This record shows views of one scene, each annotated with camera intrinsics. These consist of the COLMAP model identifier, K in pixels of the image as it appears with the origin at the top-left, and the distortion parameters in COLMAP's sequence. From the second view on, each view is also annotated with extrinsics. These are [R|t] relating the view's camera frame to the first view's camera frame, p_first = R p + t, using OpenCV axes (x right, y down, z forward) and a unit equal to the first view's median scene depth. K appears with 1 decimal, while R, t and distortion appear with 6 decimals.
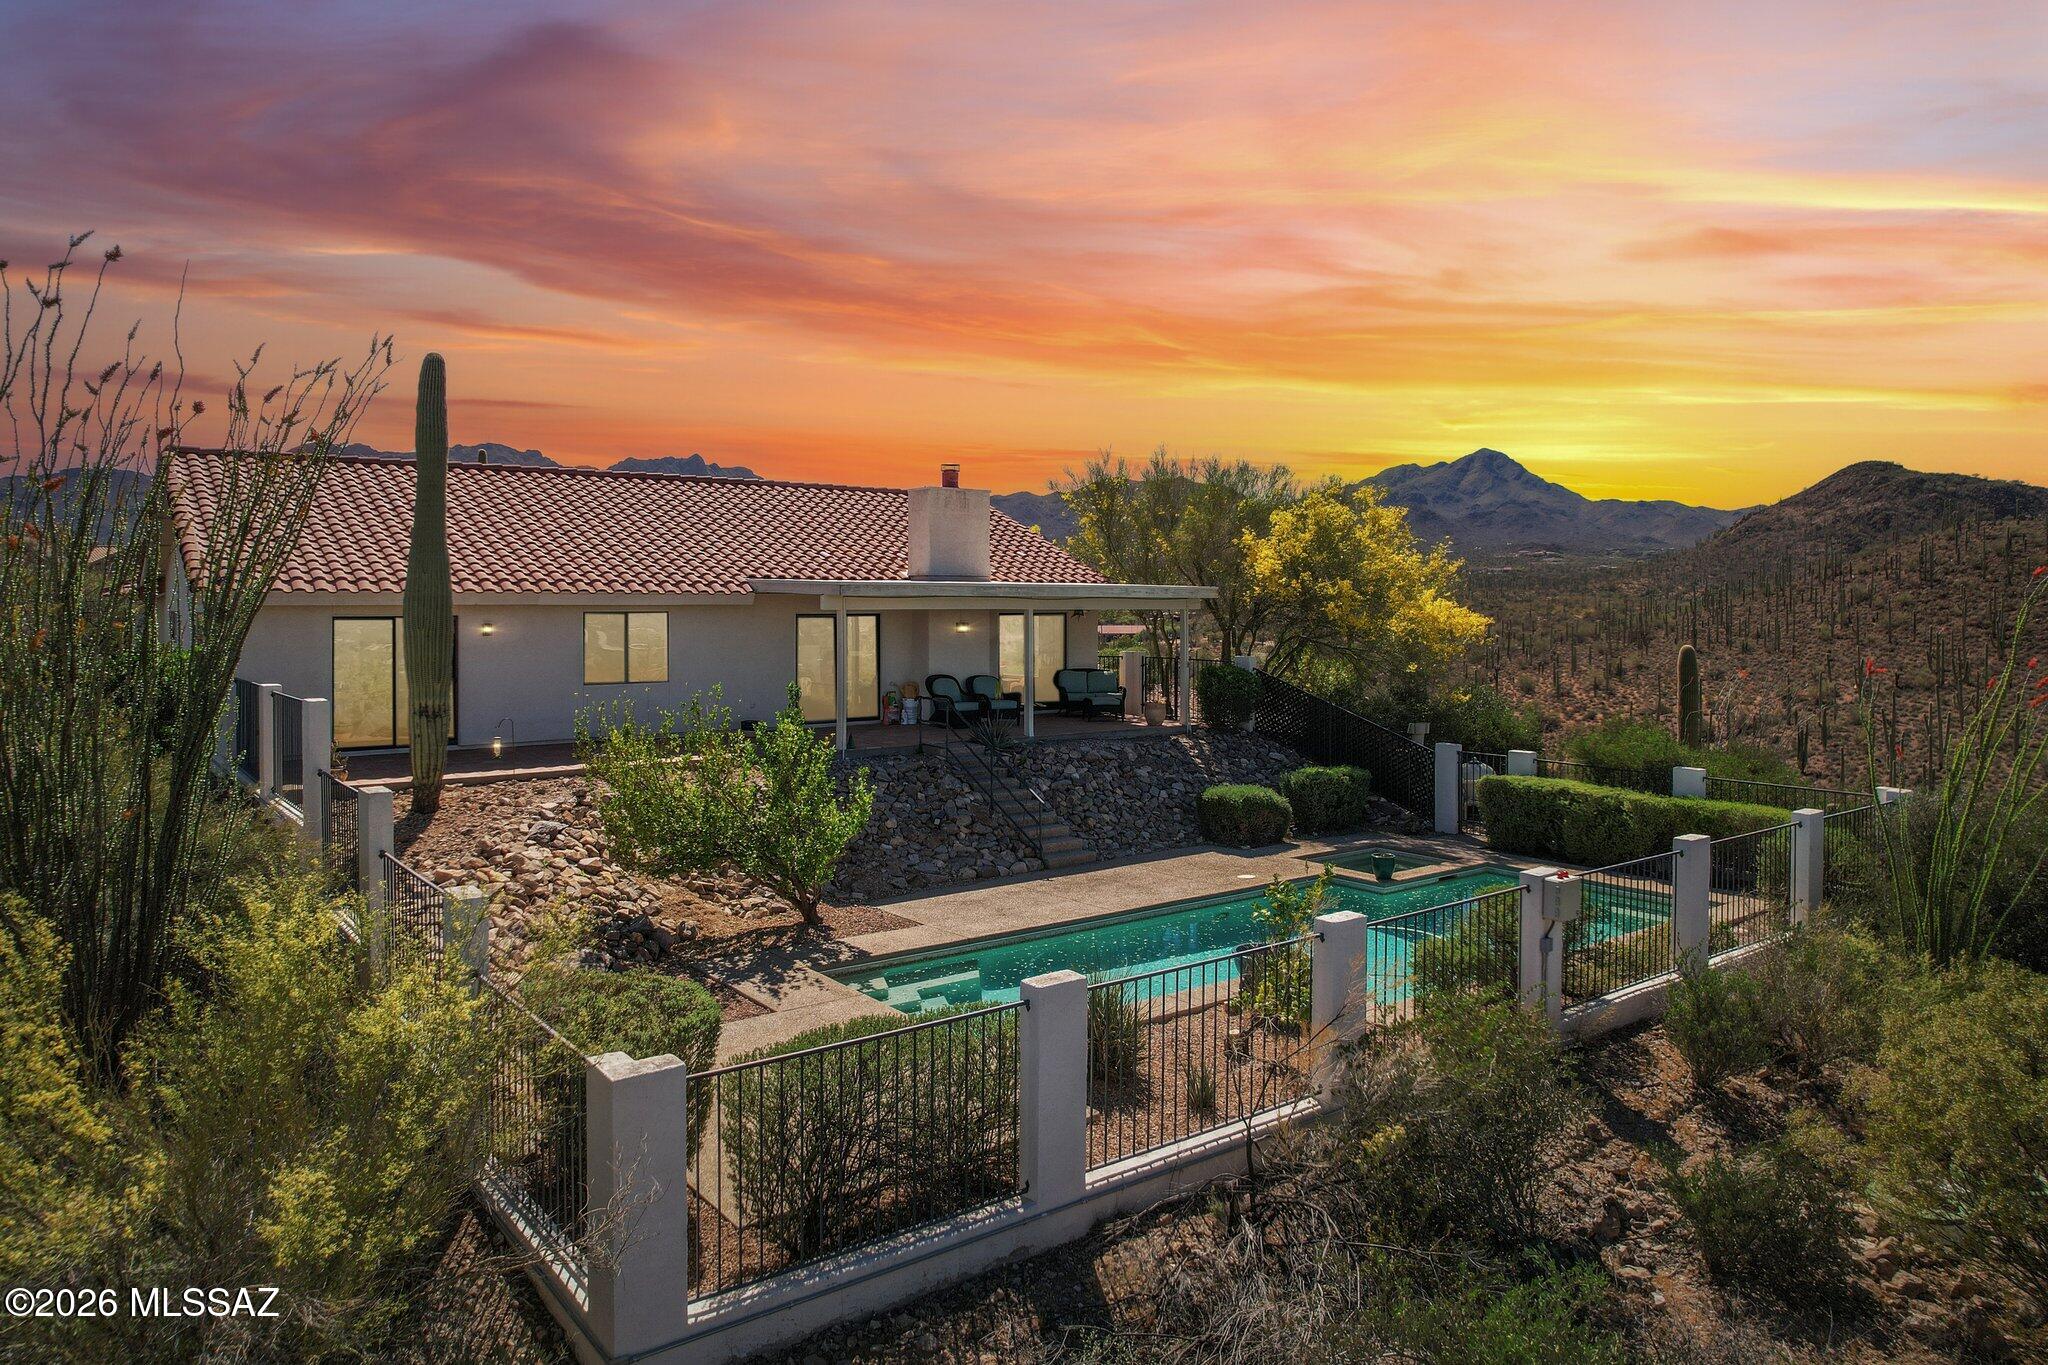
lens RADIAL K [[1292.2, 0, 996.5], [0, 1292.2, 649.6], [0, 0, 1]] dist [-0.064681, 0.054814]
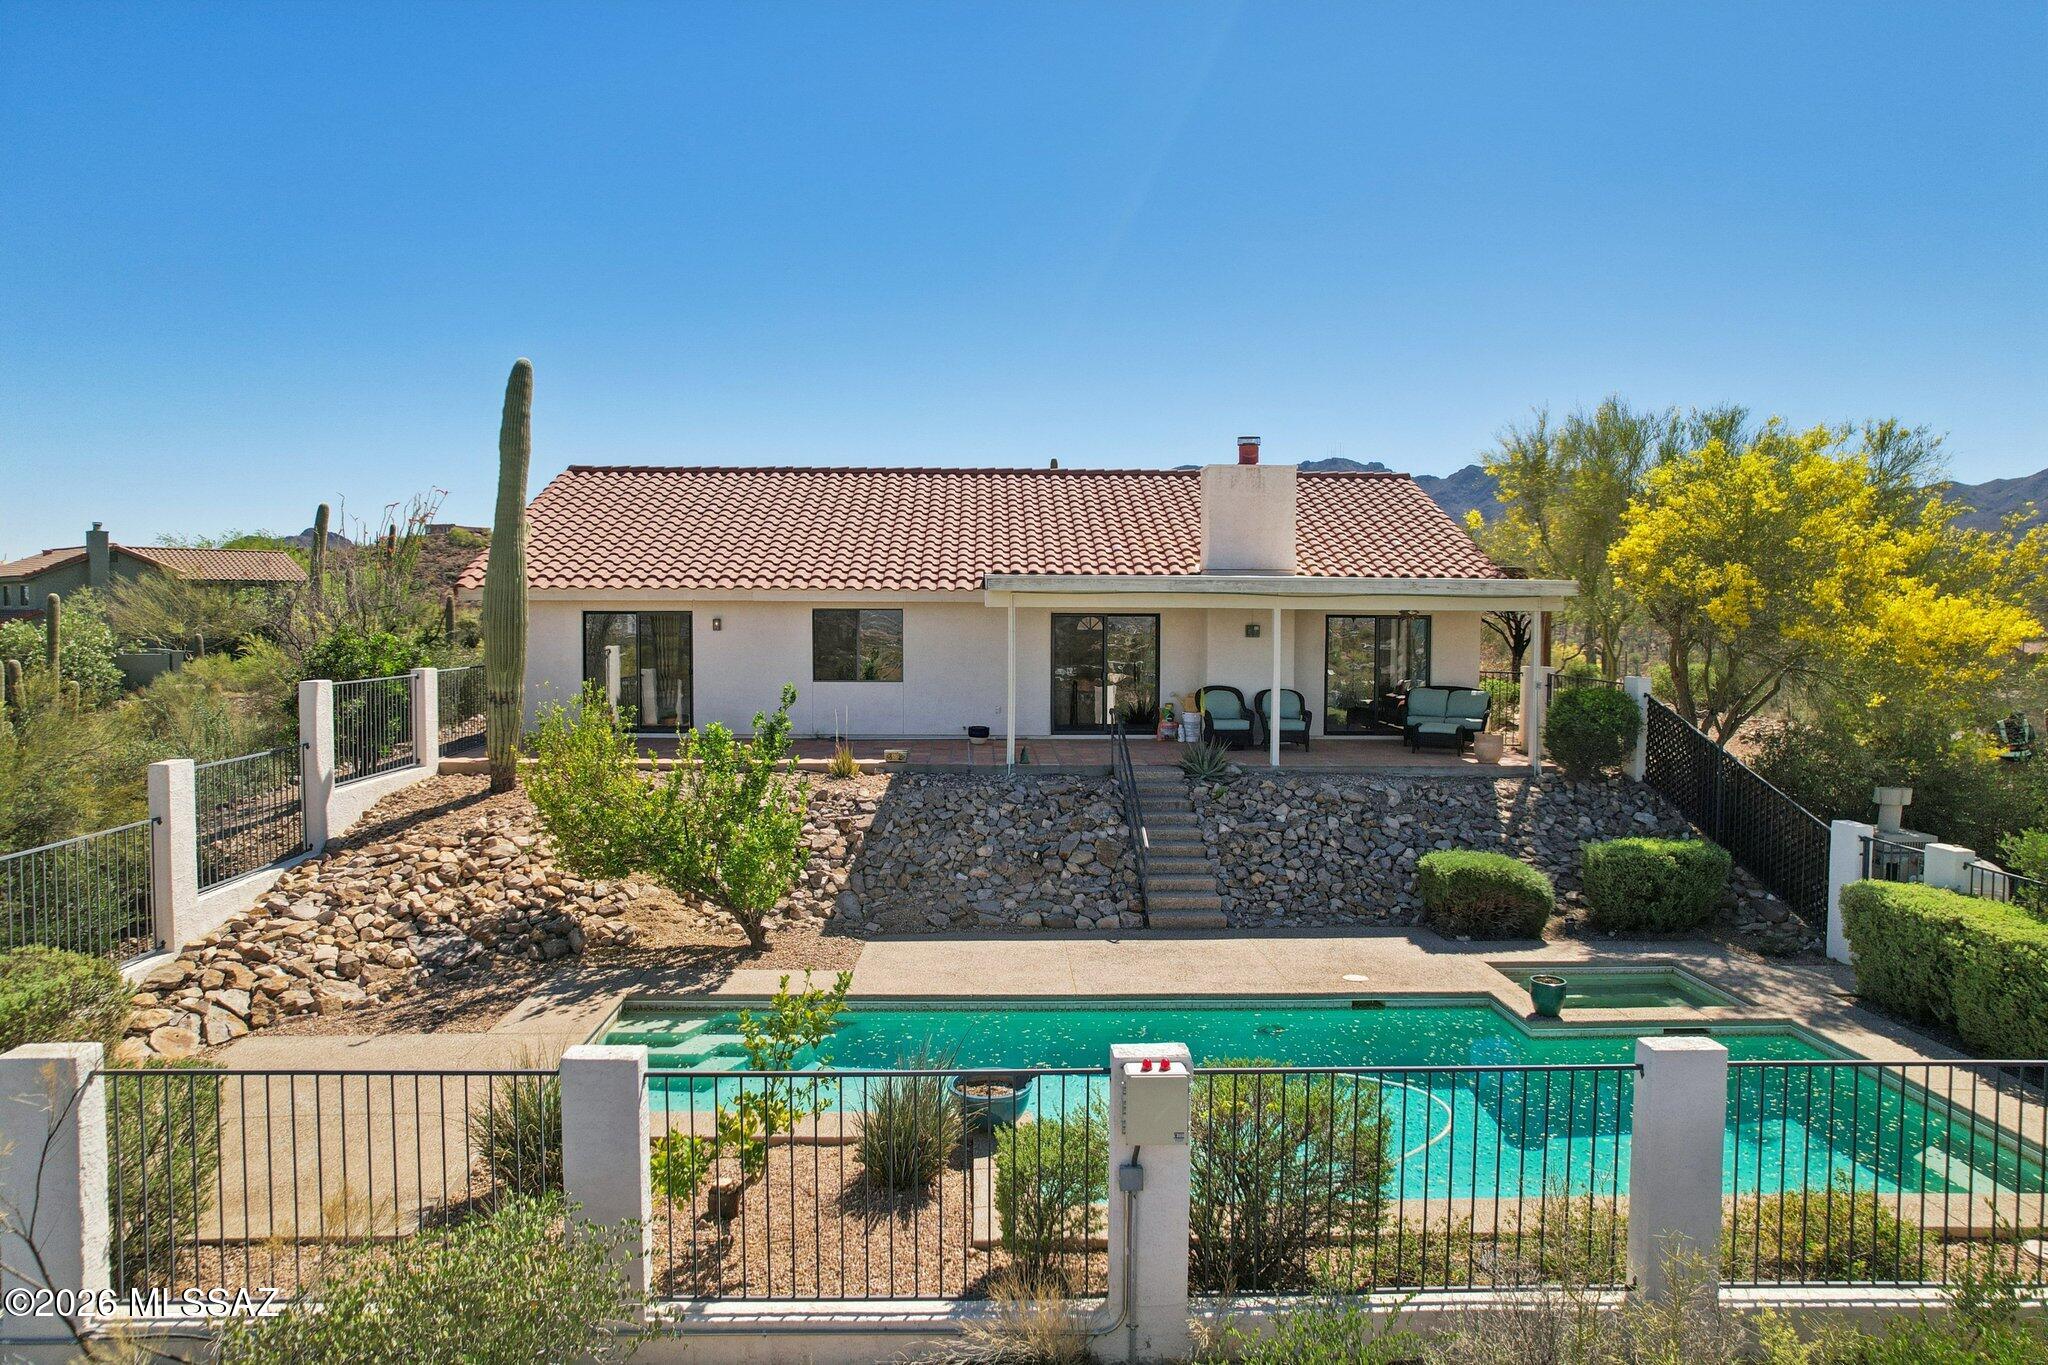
lens RADIAL K [[1282.1, 0, 1012.4], [0, 1282.1, 679.0], [0, 0, 1]] dist [-0.069424, 0.060511]
pose [[0.825828, 0.035843, -0.562782, 0.382761], [-0.023860, 0.999305, 0.028631, -0.006720], [0.563417, -0.010216, 0.826110, 0.266956]]
